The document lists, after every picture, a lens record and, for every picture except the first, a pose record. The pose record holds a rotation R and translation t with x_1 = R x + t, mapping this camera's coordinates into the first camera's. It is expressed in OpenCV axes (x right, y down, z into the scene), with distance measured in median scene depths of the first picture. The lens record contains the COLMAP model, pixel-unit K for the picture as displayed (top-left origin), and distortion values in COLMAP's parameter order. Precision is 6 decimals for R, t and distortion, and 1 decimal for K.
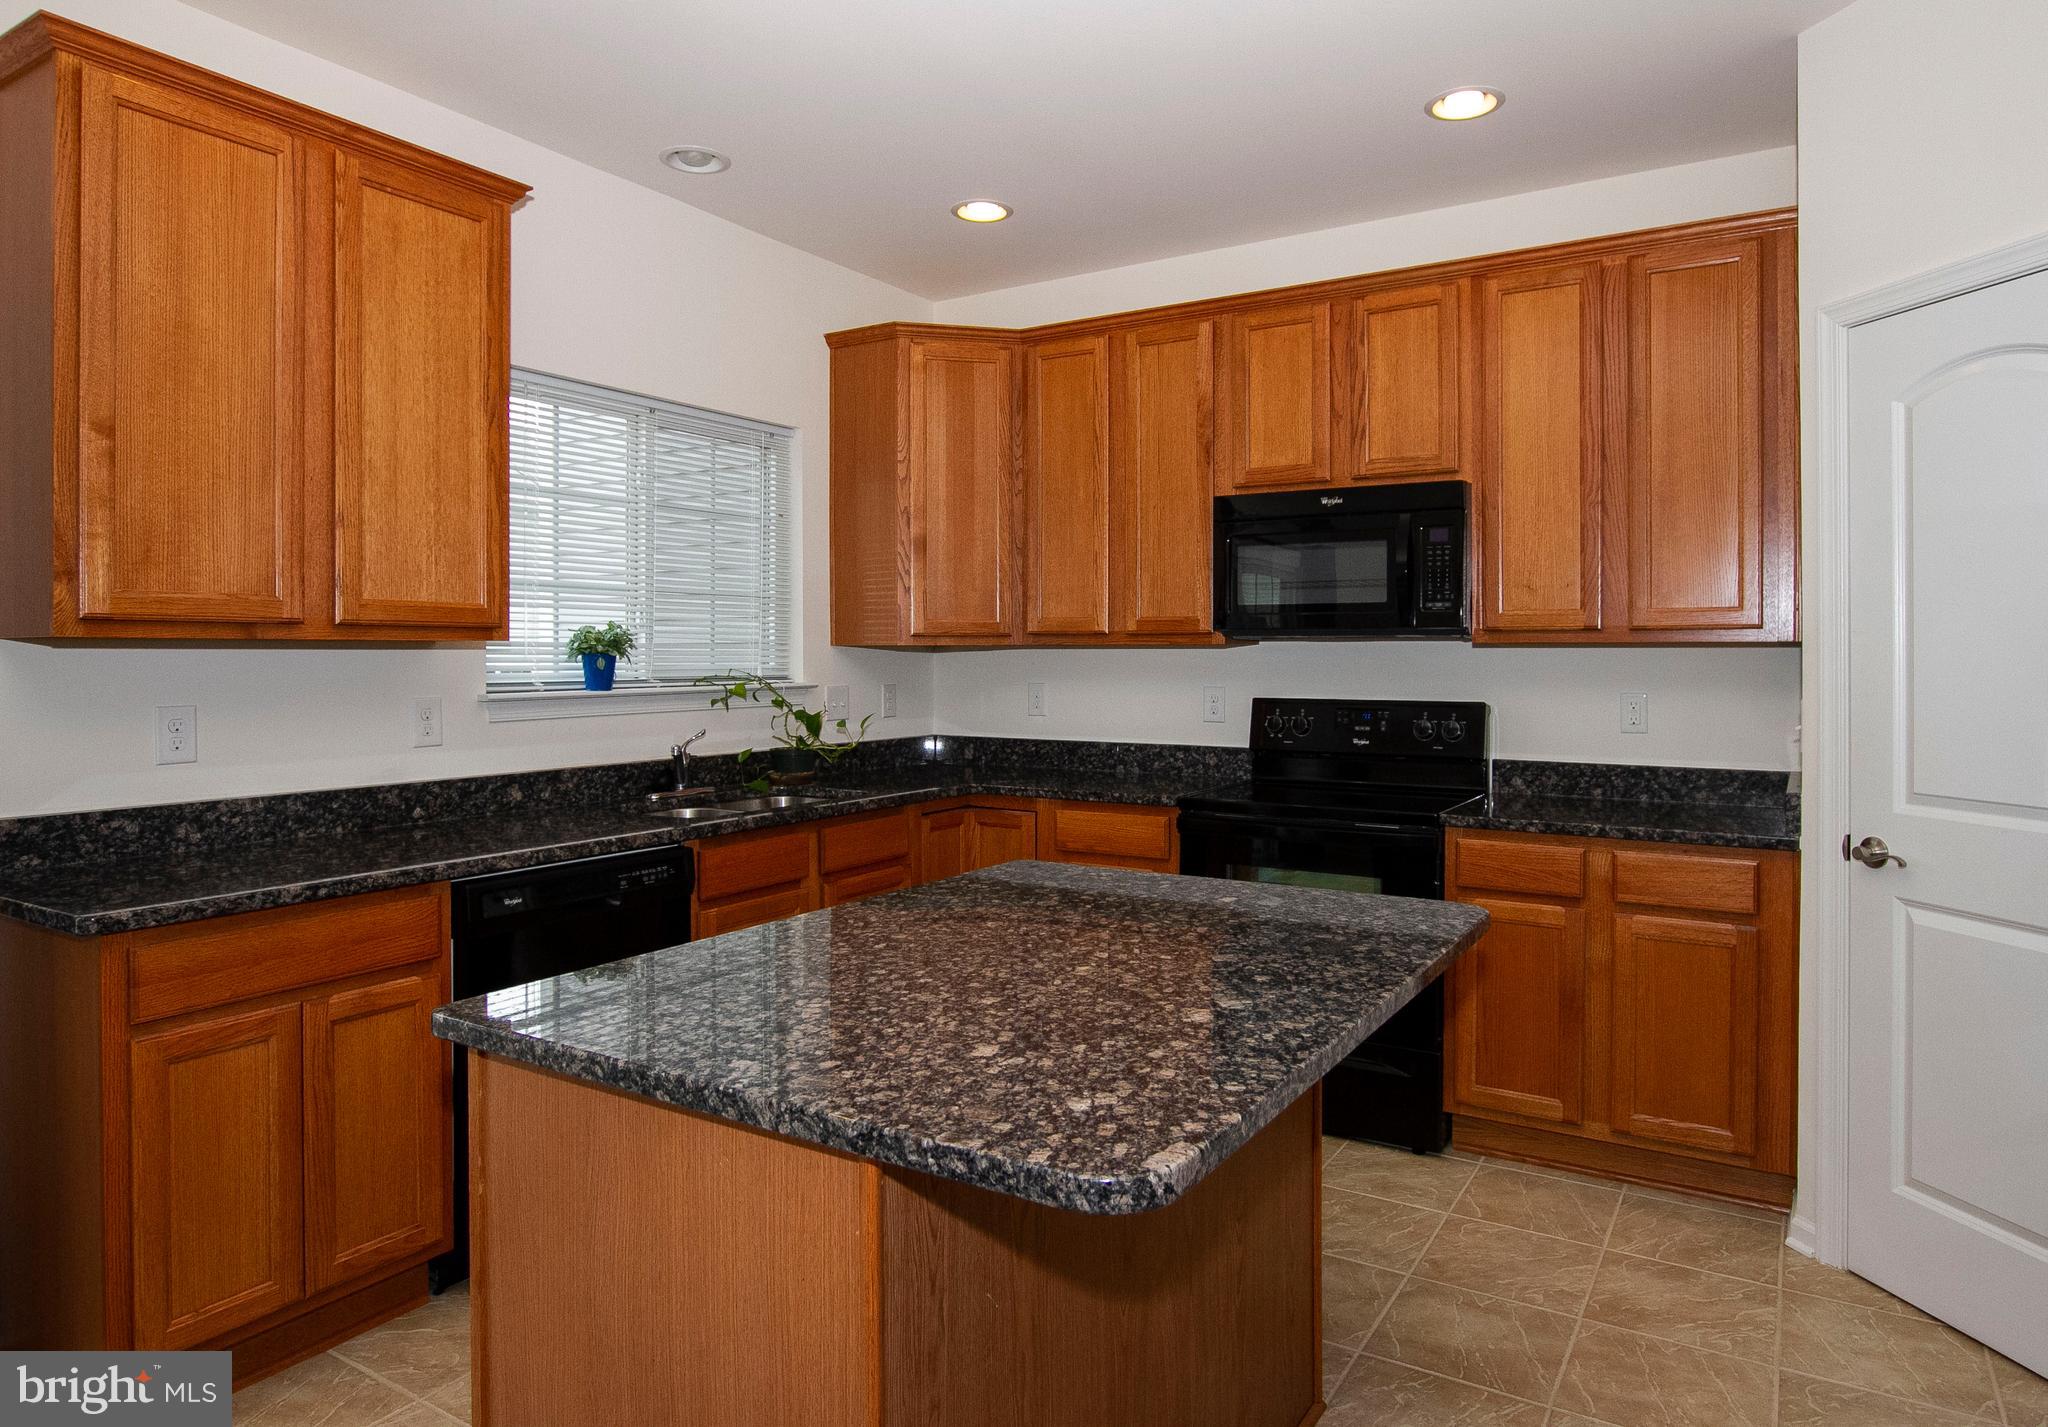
lens RADIAL K [[1247.4, 0, 1052.0], [0, 1247.4, 654.0], [0, 0, 1]] dist [-0.002418, -0.004801]
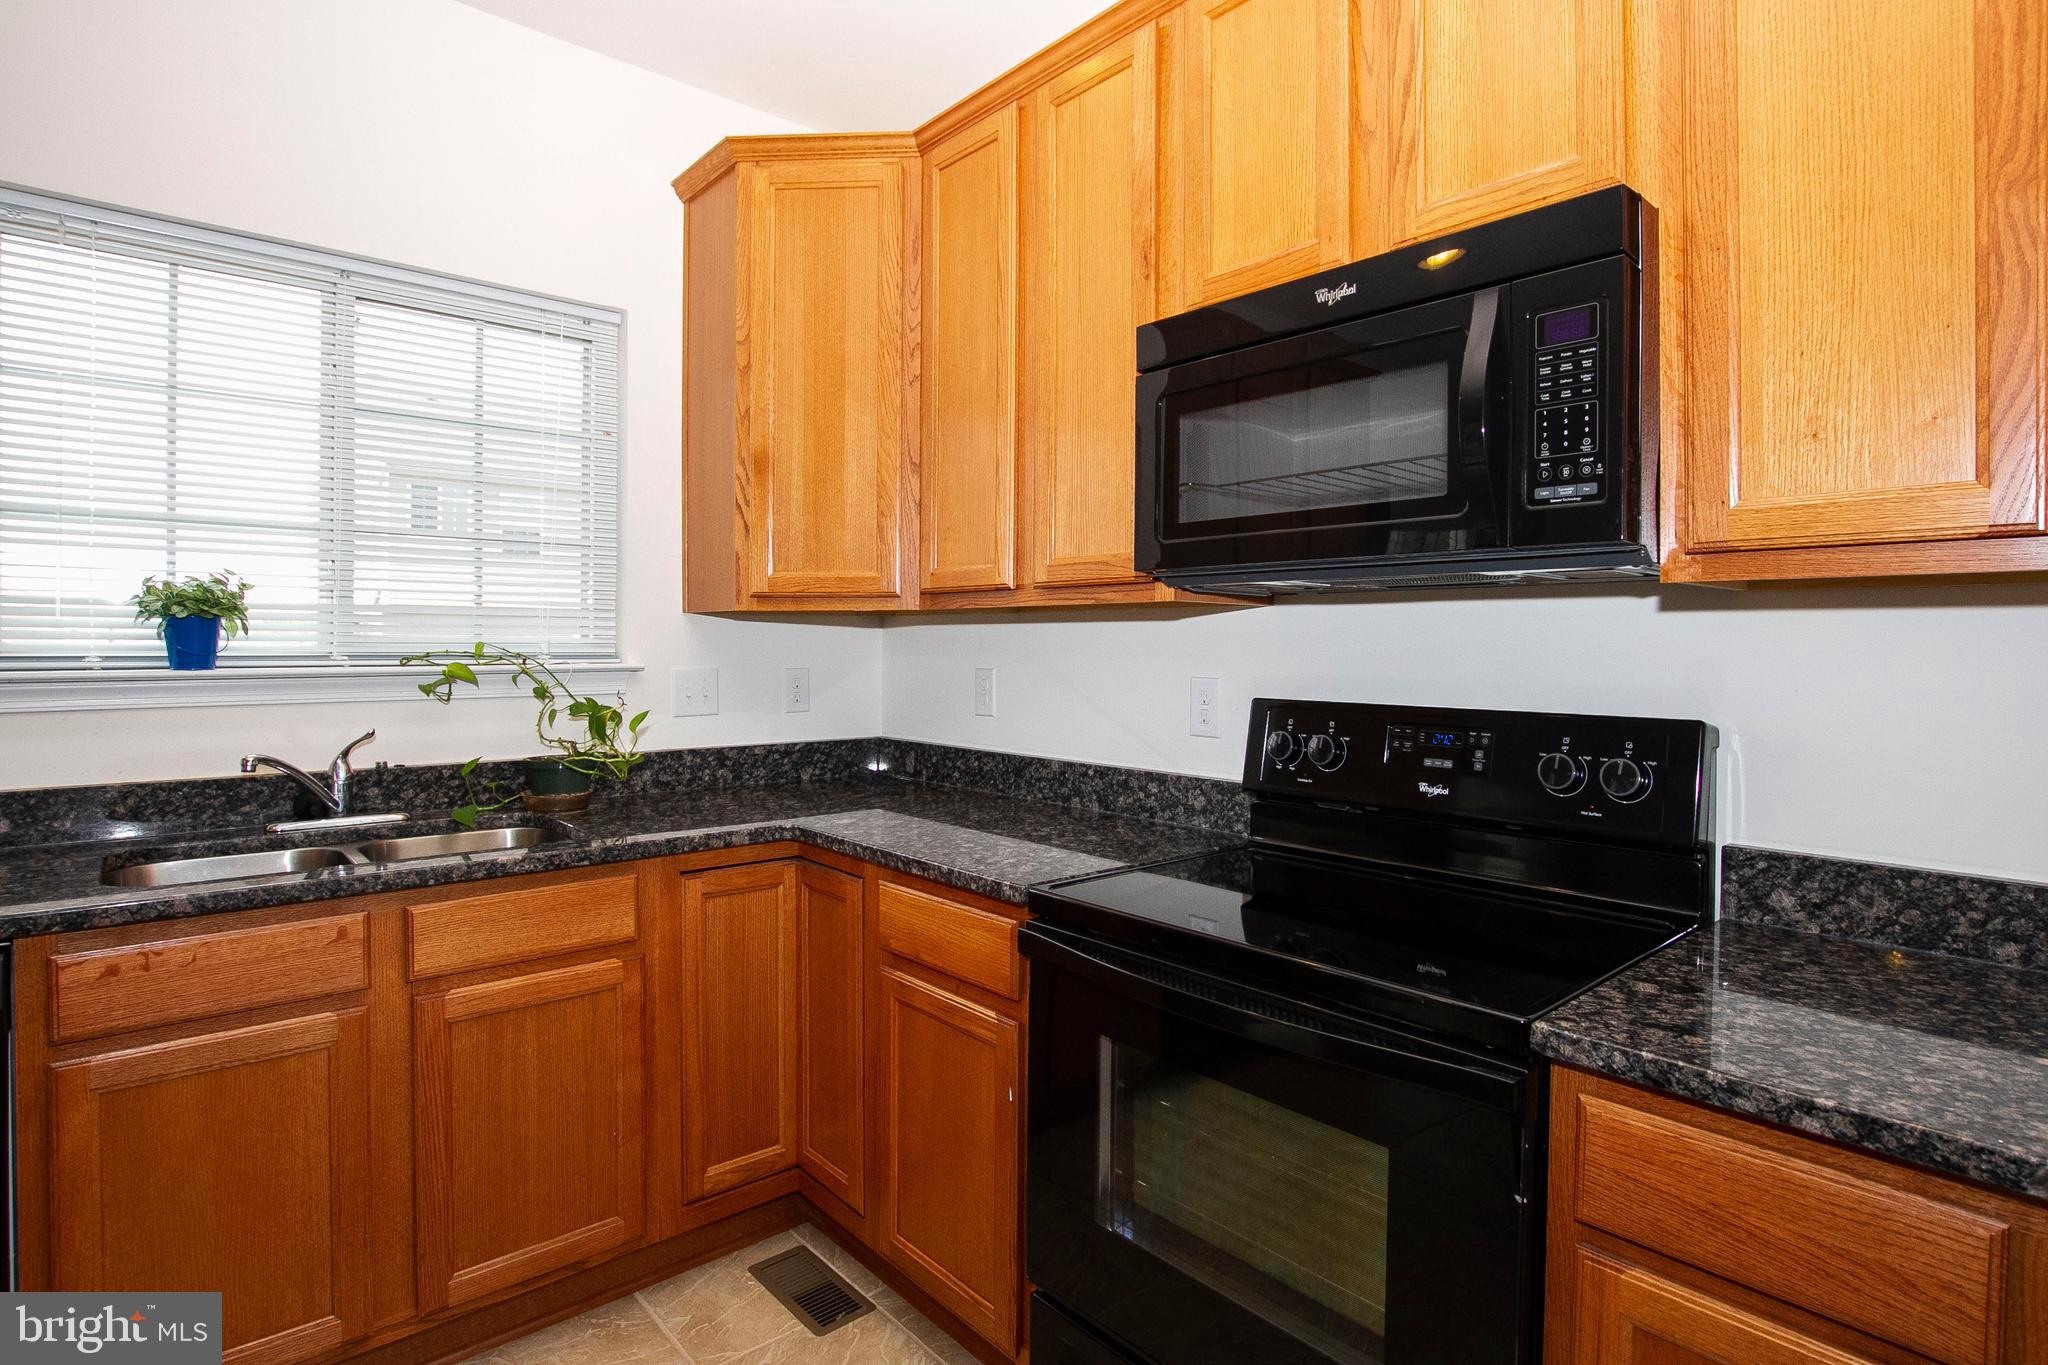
lens RADIAL K [[1040.3, 0, 1017.4], [0, 1040.3, 650.2], [0, 0, 1]] dist [-0.022414, 0.002555]
pose [[0.953540, 0.006542, -0.301196, 0.238093], [-0.005028, 0.999971, 0.005801, 0.013043], [0.301225, -0.004017, 0.953545, 0.608658]]
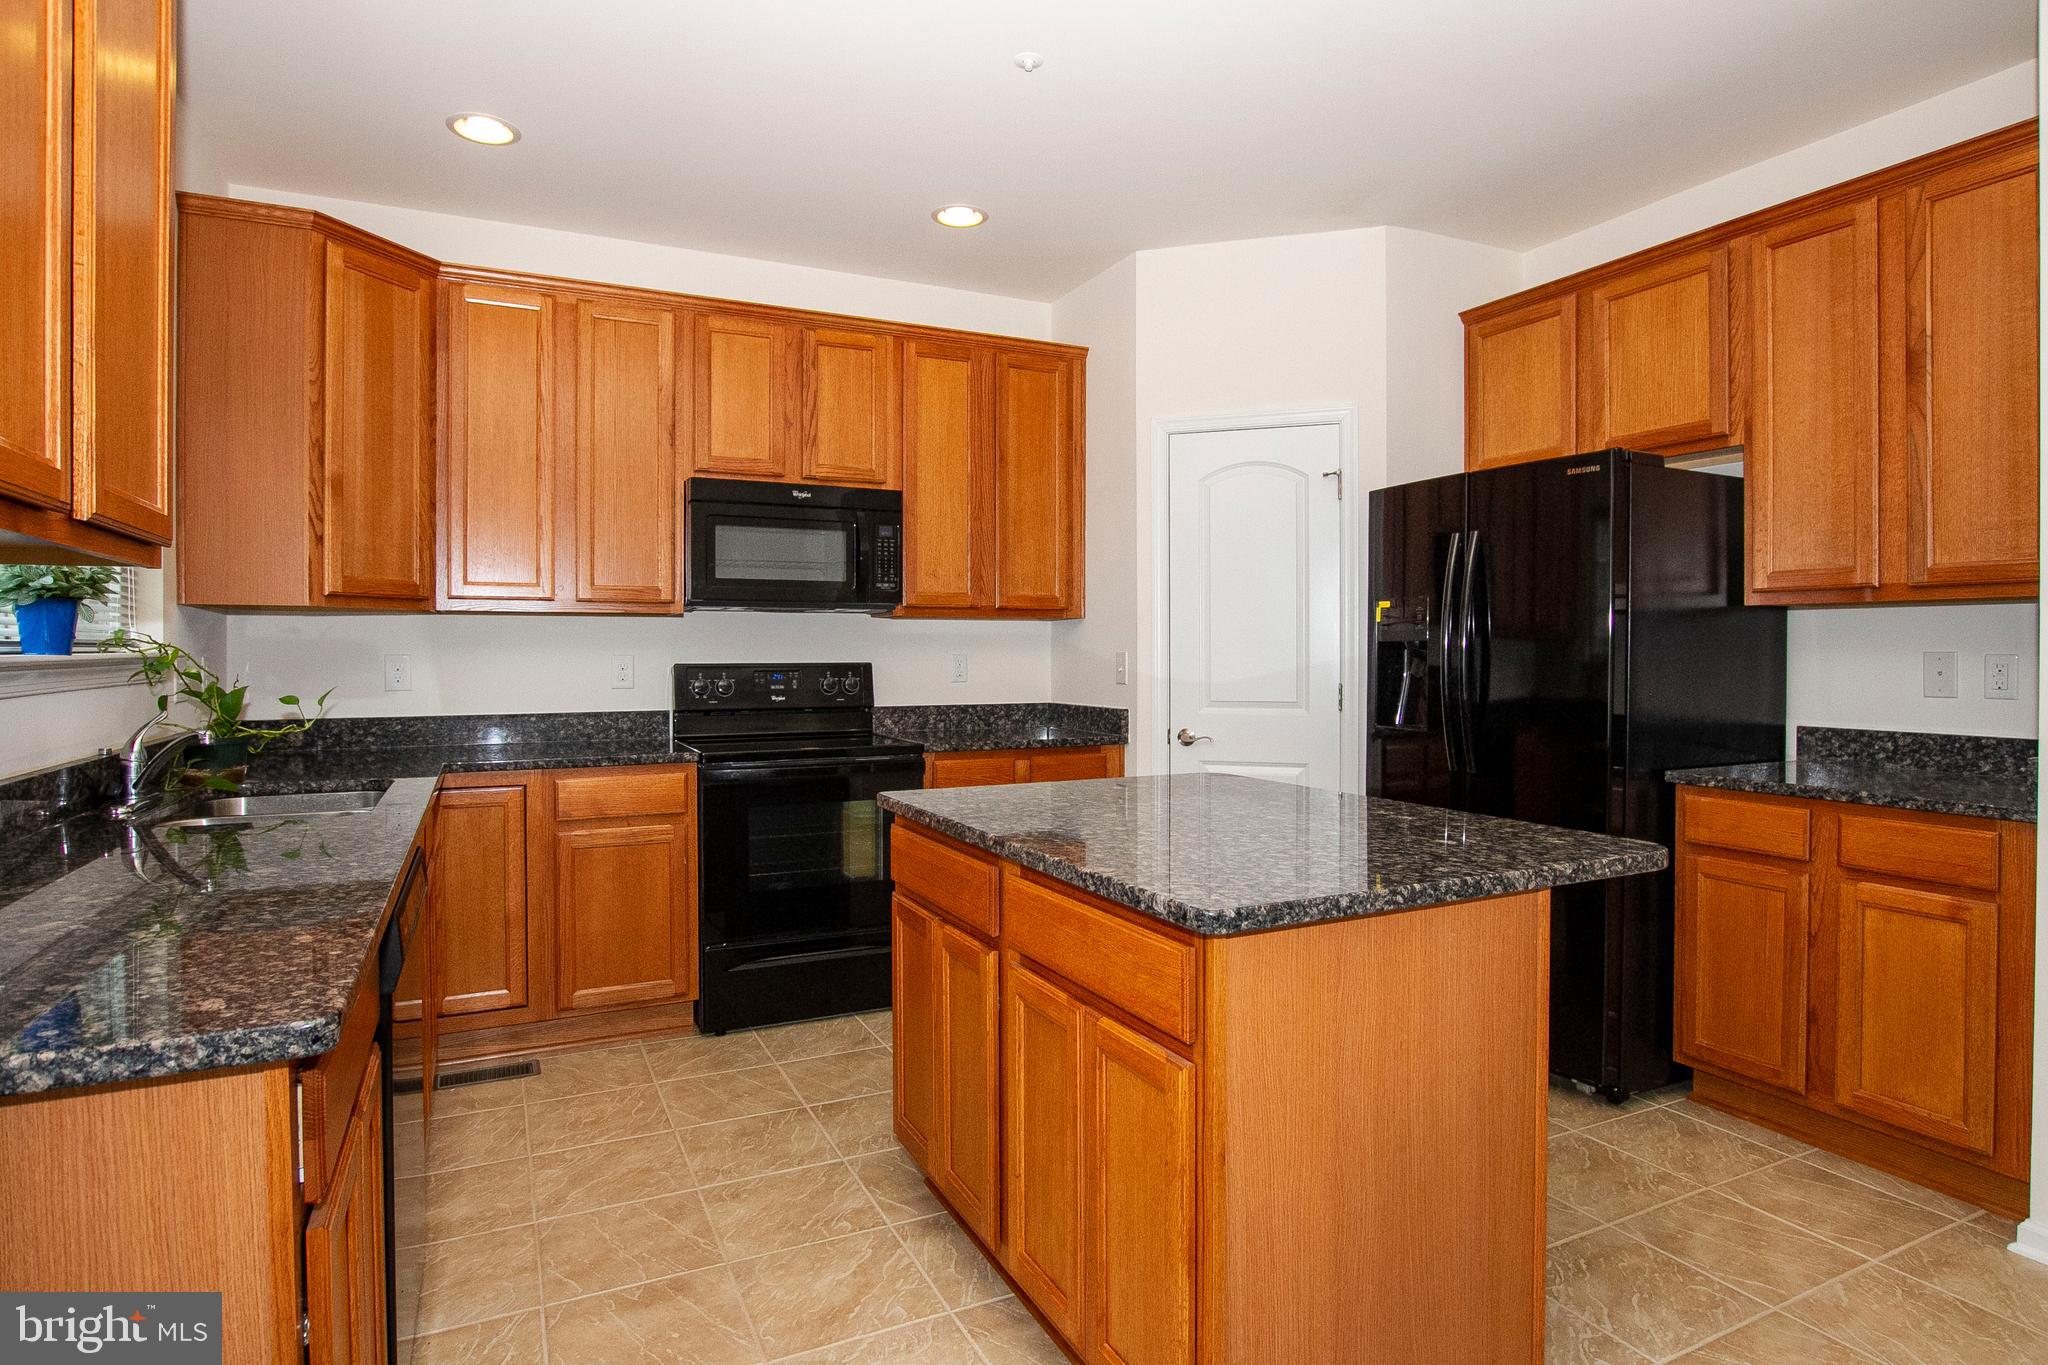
lens RADIAL K [[1102.1, 0, 1024.1], [0, 1102.1, 669.4], [0, 0, 1]] dist [-0.036102, 0.003847]
pose [[0.536455, -0.015194, 0.843792, -0.574956], [-0.000070, 0.999837, 0.018048, 0.026570], [-0.843929, -0.009741, 0.536367, 0.266077]]
